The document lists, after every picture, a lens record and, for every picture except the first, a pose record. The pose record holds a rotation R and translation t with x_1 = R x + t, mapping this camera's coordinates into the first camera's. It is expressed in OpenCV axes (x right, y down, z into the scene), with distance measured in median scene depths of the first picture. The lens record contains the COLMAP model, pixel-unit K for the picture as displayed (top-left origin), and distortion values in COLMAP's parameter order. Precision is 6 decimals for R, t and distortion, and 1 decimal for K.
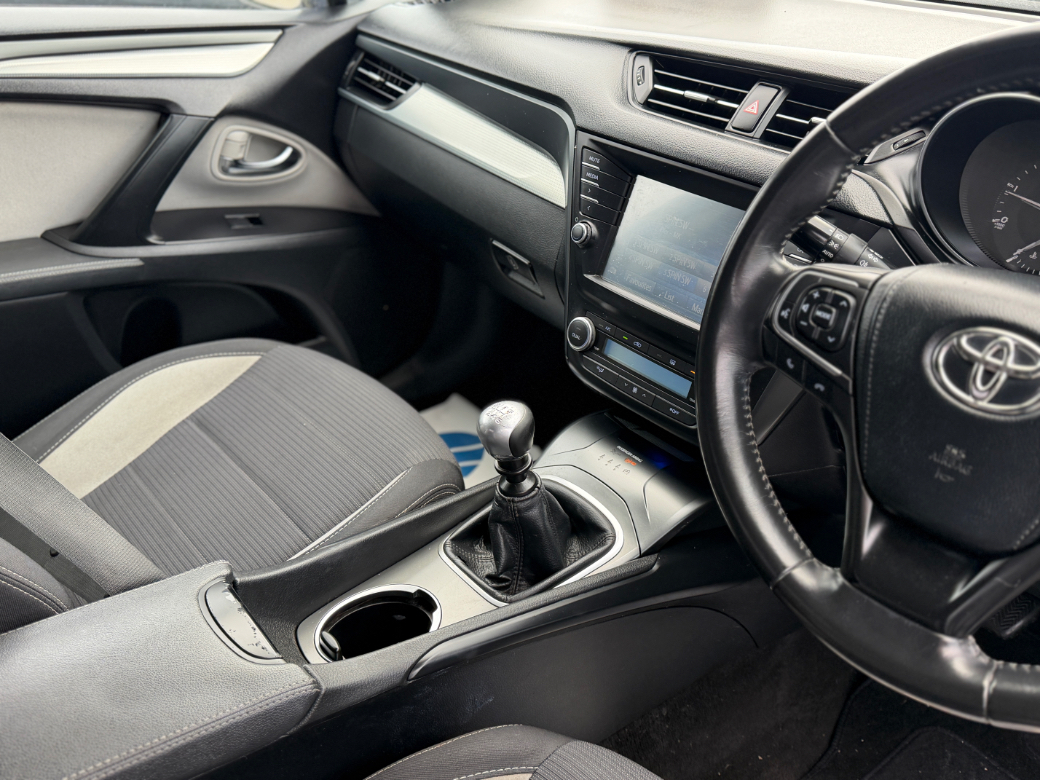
lens RADIAL K [[902.1, 0, 532.0], [0, 902.1, 389.0], [0, 0, 1]] dist [0.095204, -0.198351]
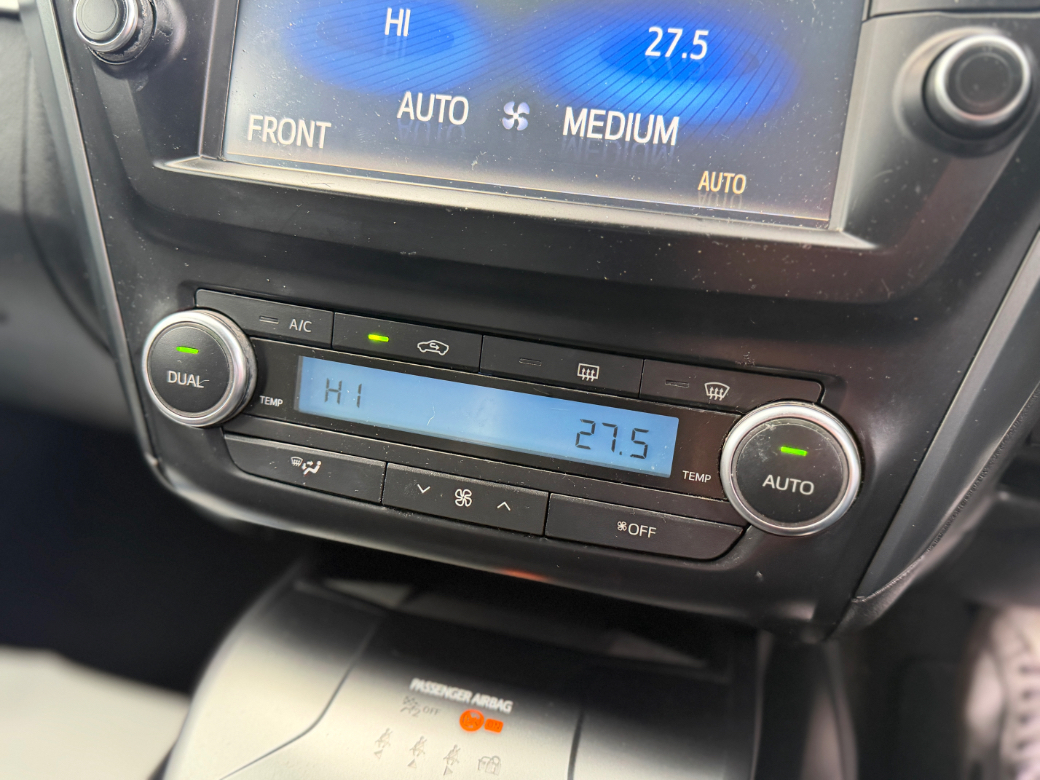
lens RADIAL K [[902.1, 0, 532.0], [0, 902.1, 389.0], [0, 0, 1]] dist [0.095204, -0.198351]
pose [[0.813608, -0.241261, 0.528995, -0.016246], [0.265627, 0.963580, 0.030924, -0.035591], [-0.517189, 0.115355, 0.848062, 0.707989]]
